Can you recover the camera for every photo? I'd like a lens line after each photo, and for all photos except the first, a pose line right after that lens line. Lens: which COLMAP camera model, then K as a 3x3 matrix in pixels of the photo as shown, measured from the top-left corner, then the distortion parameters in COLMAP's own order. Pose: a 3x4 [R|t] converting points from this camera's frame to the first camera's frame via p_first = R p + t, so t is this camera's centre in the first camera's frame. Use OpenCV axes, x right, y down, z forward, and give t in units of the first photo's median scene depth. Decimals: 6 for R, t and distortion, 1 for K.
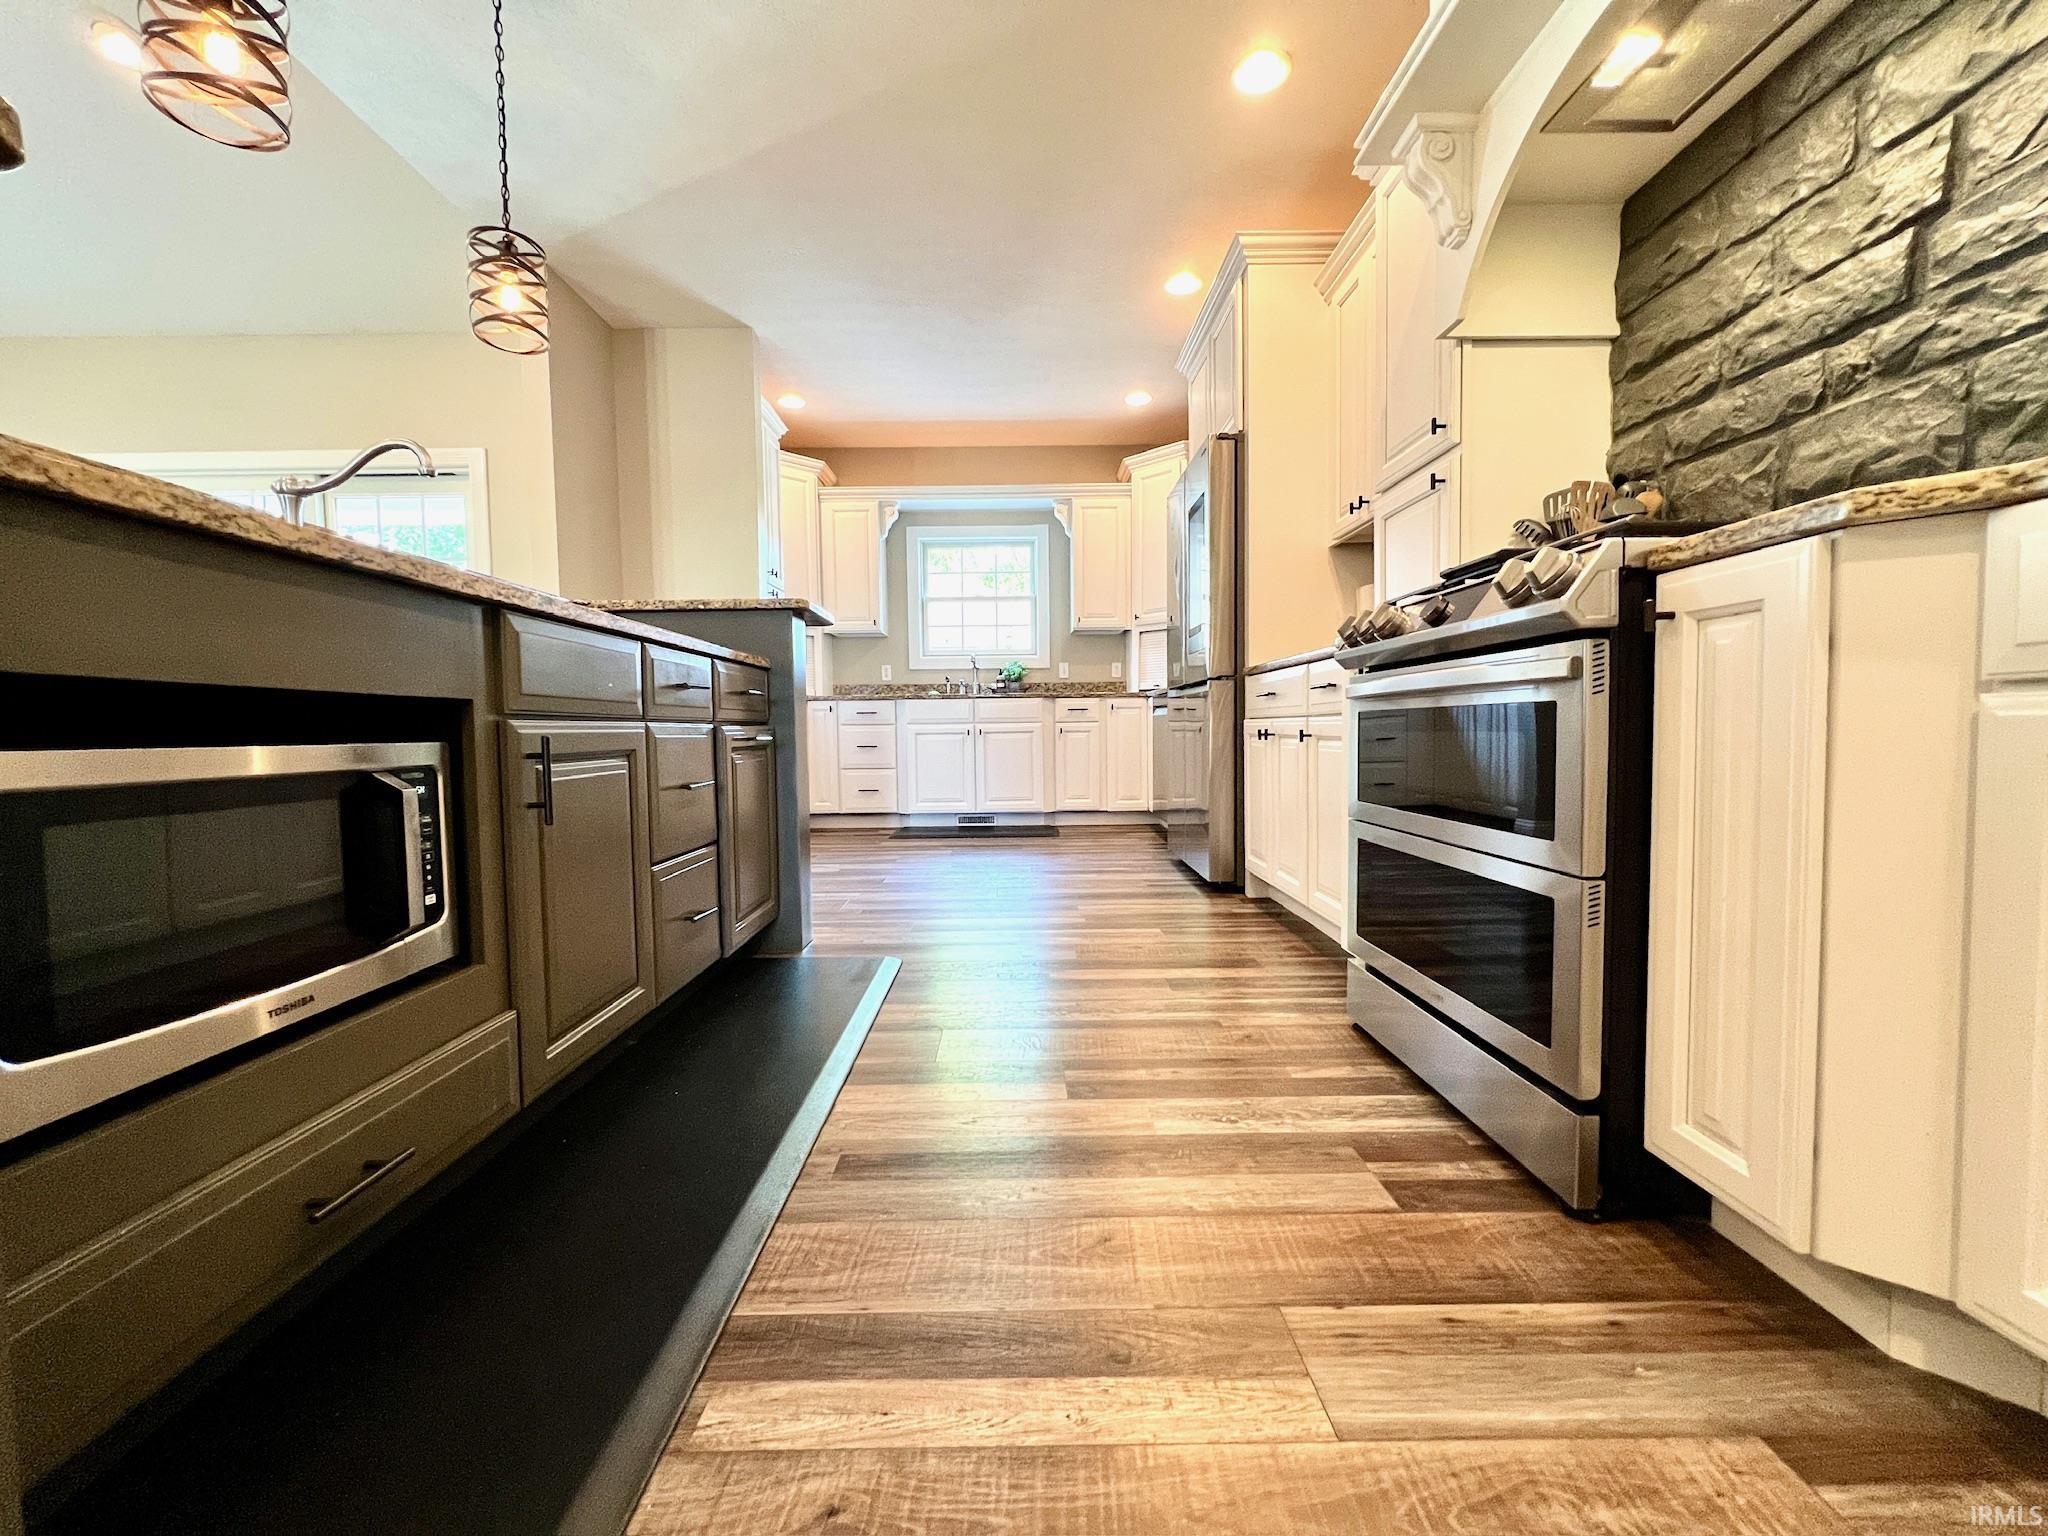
lens RADIAL K [[818.3, 0, 1019.6], [0, 818.3, 767.6], [0, 0, 1]] dist [-0.002422, 0.000533]
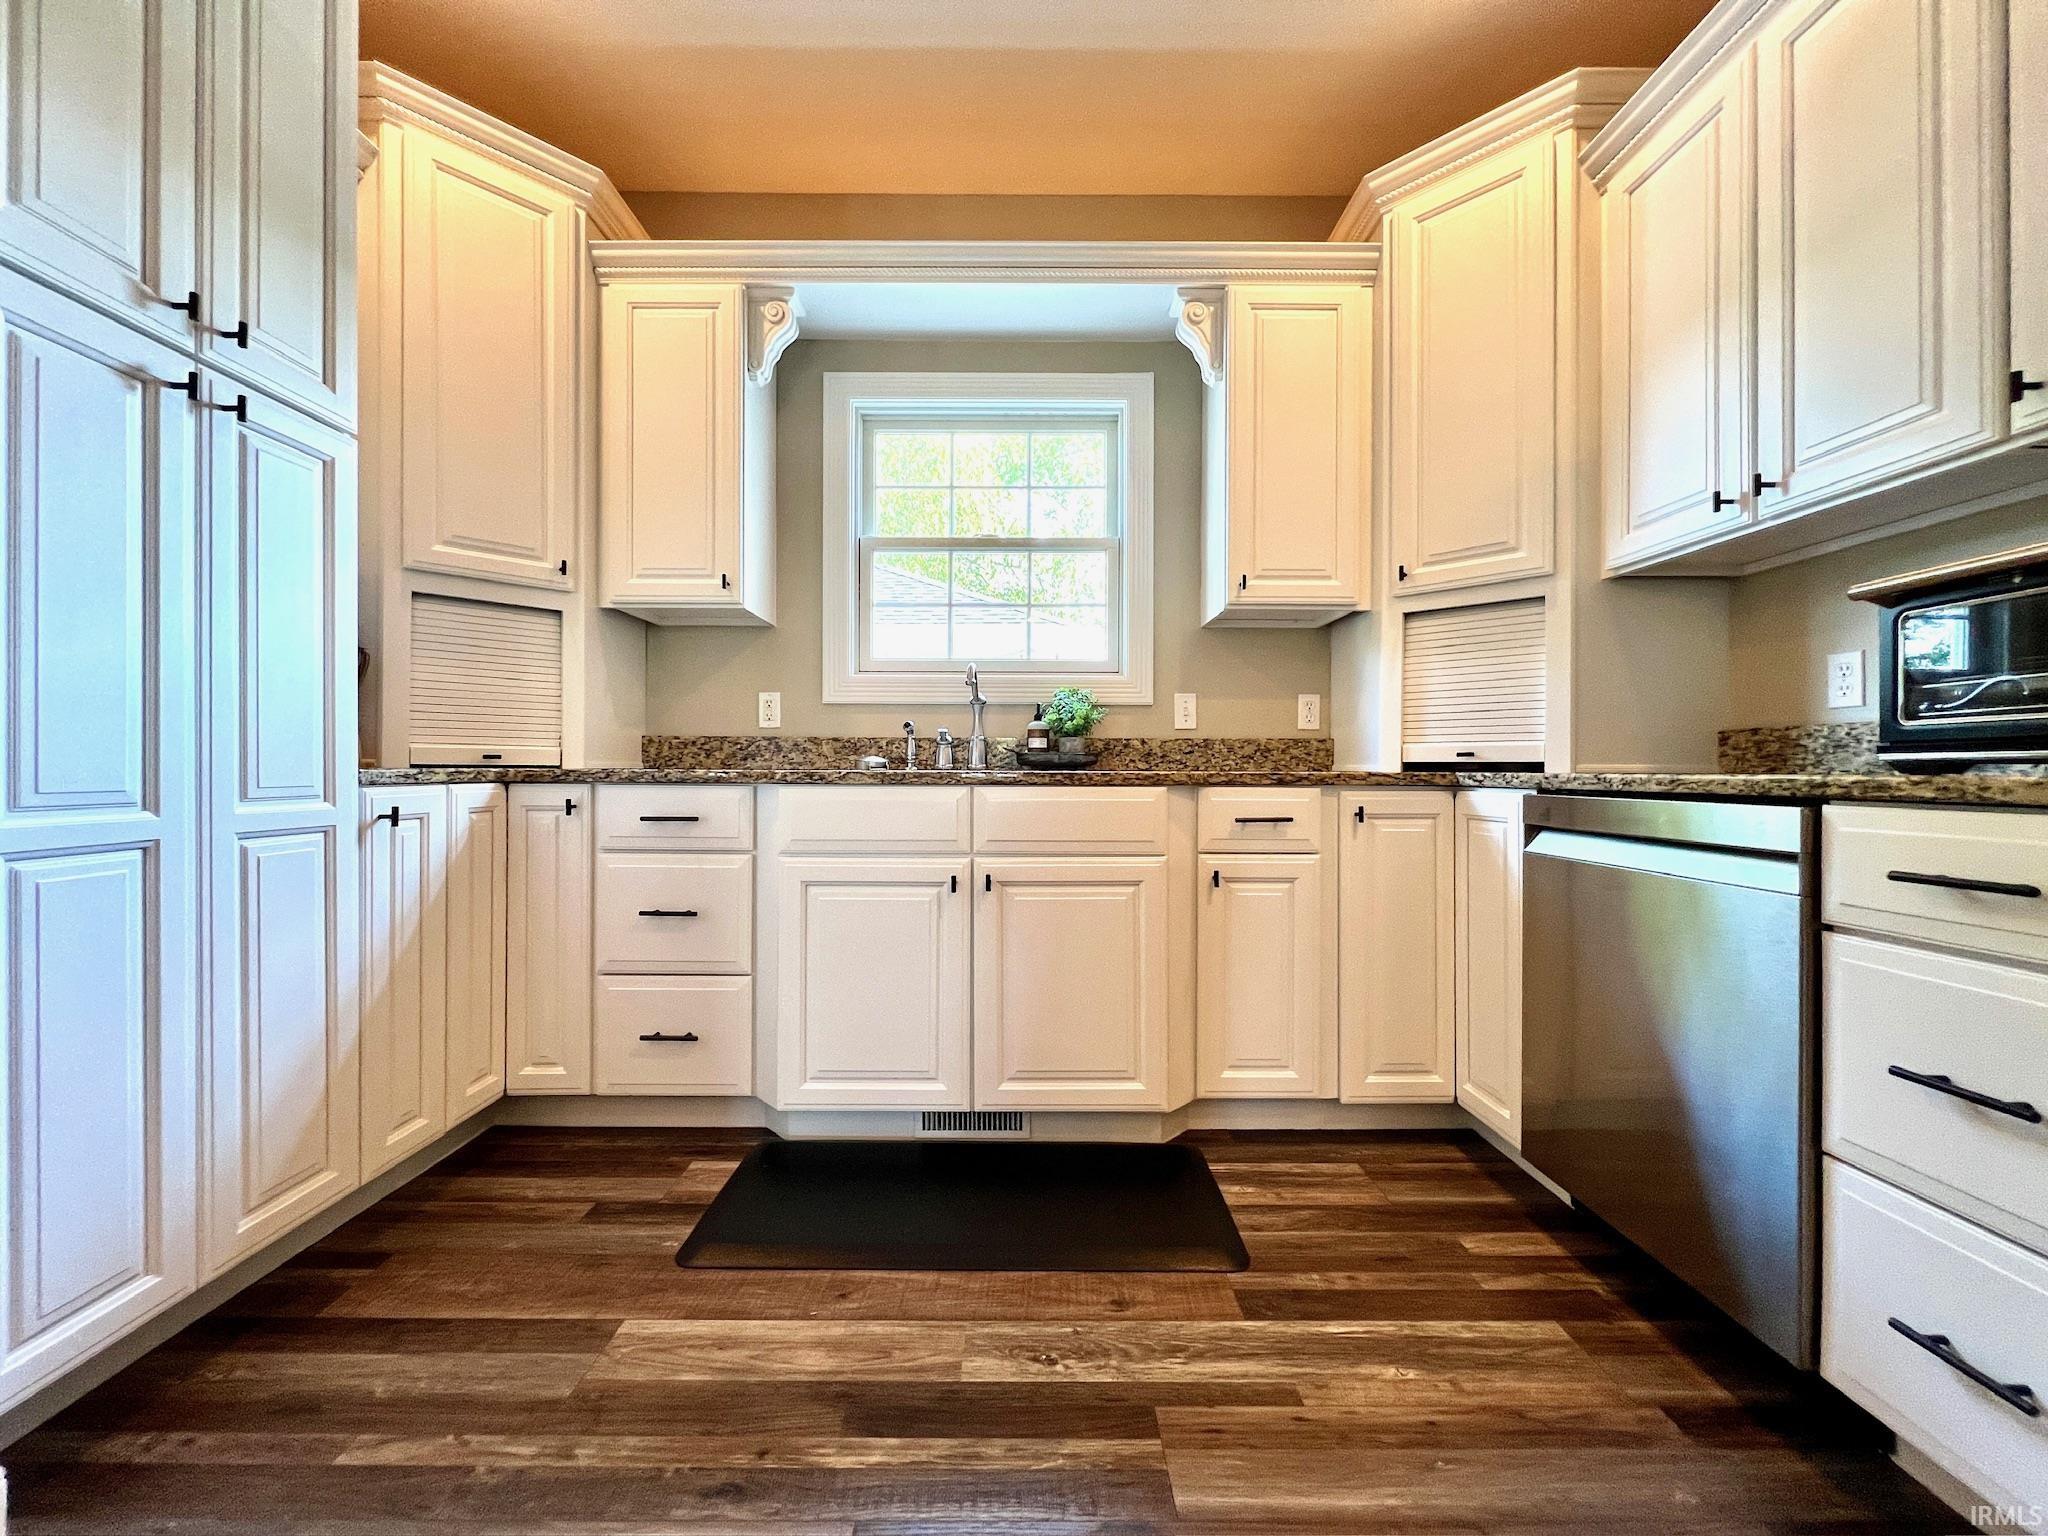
lens RADIAL K [[818.3, 0, 1019.6], [0, 818.3, 767.6], [0, 0, 1]] dist [-0.002422, 0.000533]
pose [[0.999881, 0.015411, -0.000828, -0.107180], [-0.015433, 0.998494, -0.052649, -0.223082], [0.000016, 0.052655, 0.998613, 1.962811]]
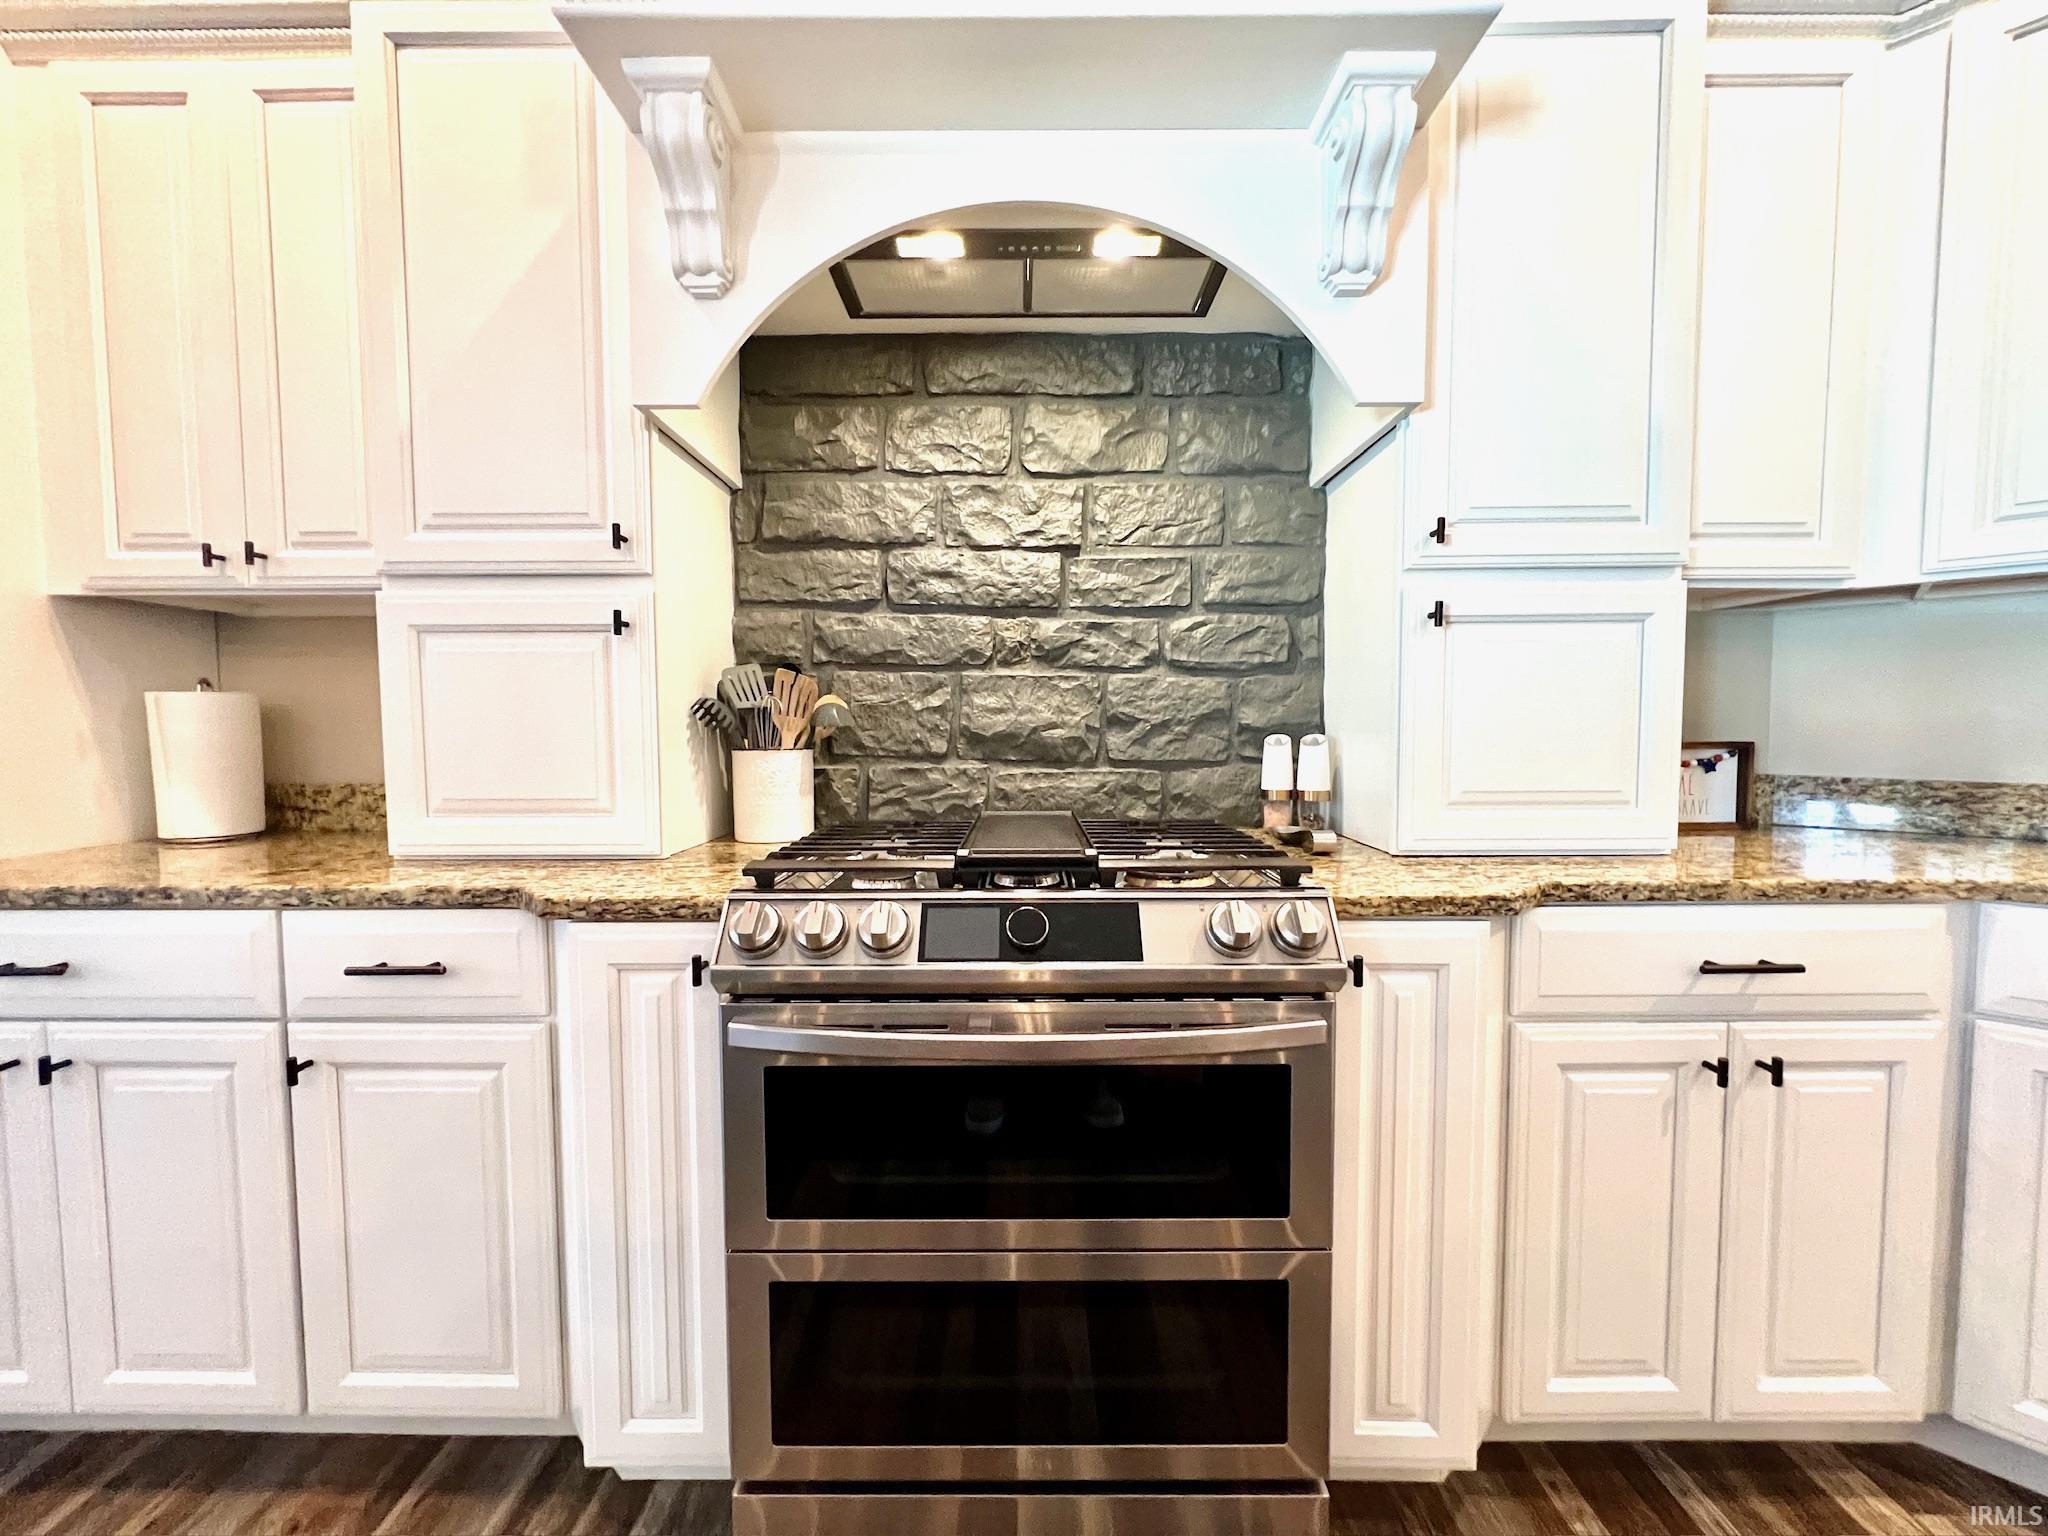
lens RADIAL K [[818.3, 0, 1019.6], [0, 818.3, 767.6], [0, 0, 1]] dist [-0.002422, 0.000533]
pose [[0.016033, -0.036991, 0.999187, -0.141265], [0.052174, 0.997985, 0.036109, -0.282377], [-0.998509, 0.051553, 0.017931, 0.788632]]
